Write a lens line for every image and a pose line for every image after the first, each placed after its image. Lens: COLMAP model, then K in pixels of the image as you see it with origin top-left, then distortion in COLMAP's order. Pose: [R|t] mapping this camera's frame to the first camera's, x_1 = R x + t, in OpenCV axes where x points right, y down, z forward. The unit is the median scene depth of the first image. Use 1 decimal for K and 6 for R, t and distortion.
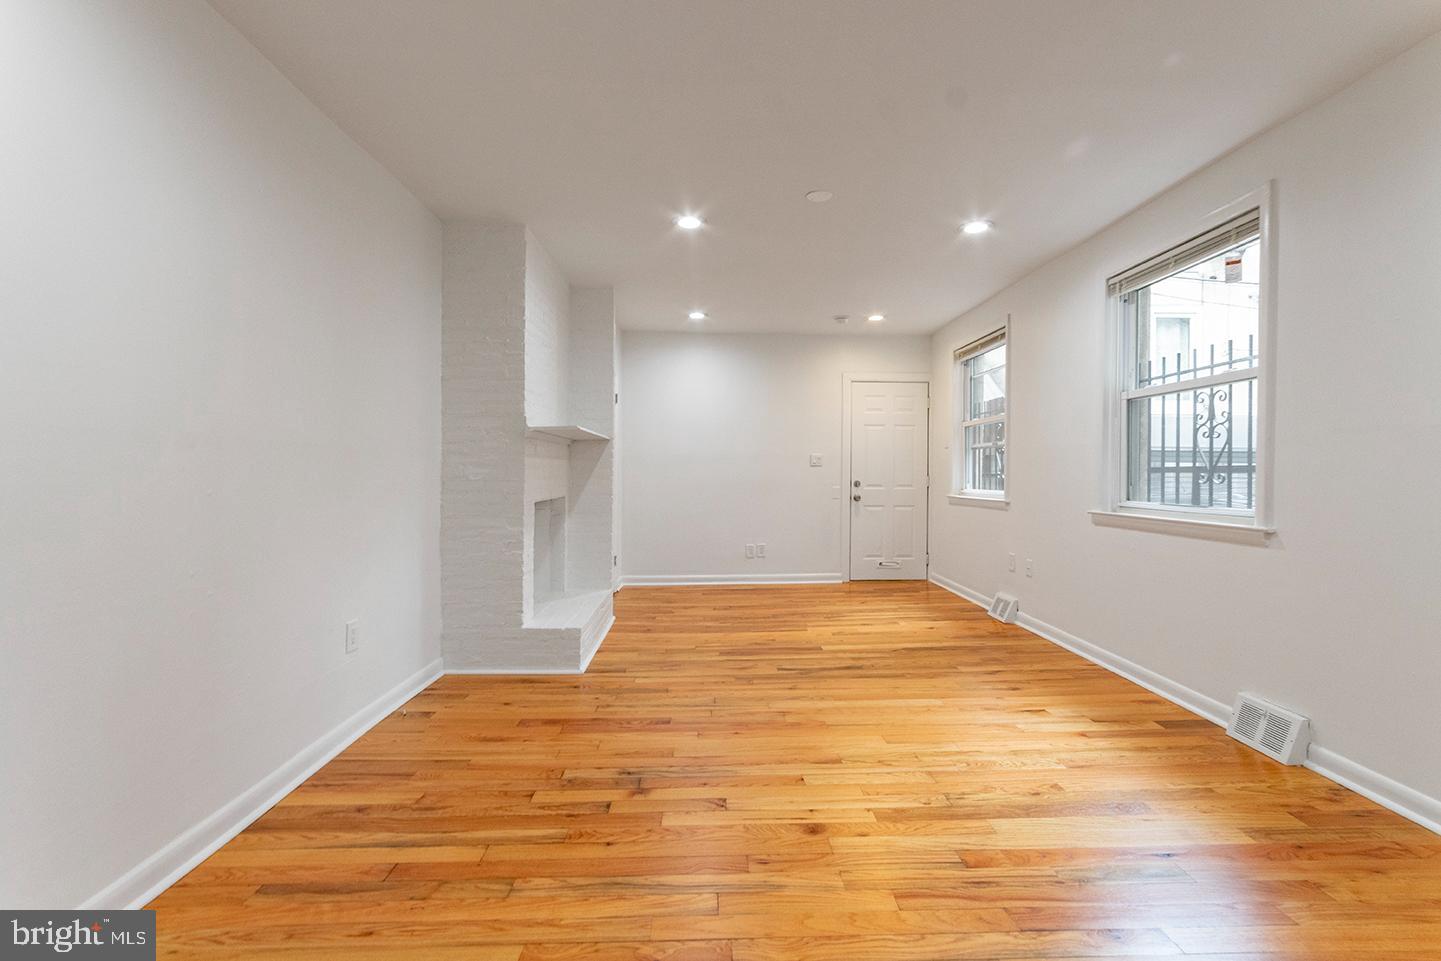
lens RADIAL K [[652.2, 0, 724.4], [0, 652.2, 474.0], [0, 0, 1]] dist [-0.001844, -0.000042]
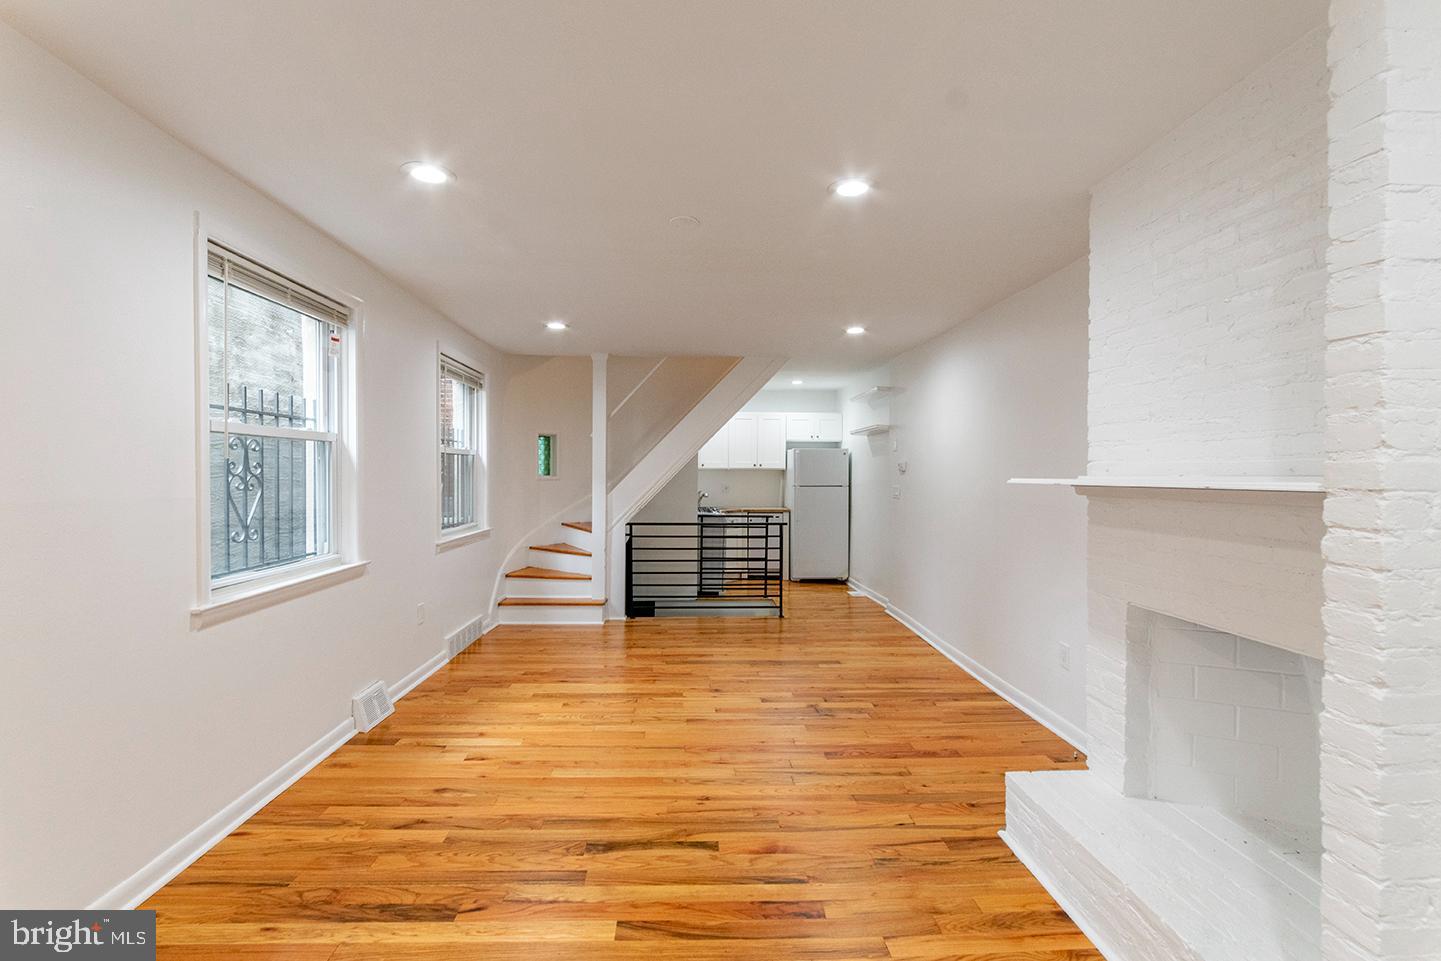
lens RADIAL K [[652.2, 0, 713.7], [0, 652.2, 479.0], [0, 0, 1]] dist [-0.001844, -0.000042]
pose [[-0.999827, -0.010588, -0.015300, 0.121413], [-0.010820, 0.999827, 0.015155, -0.096468], [0.015137, 0.015318, -0.999768, 2.004960]]
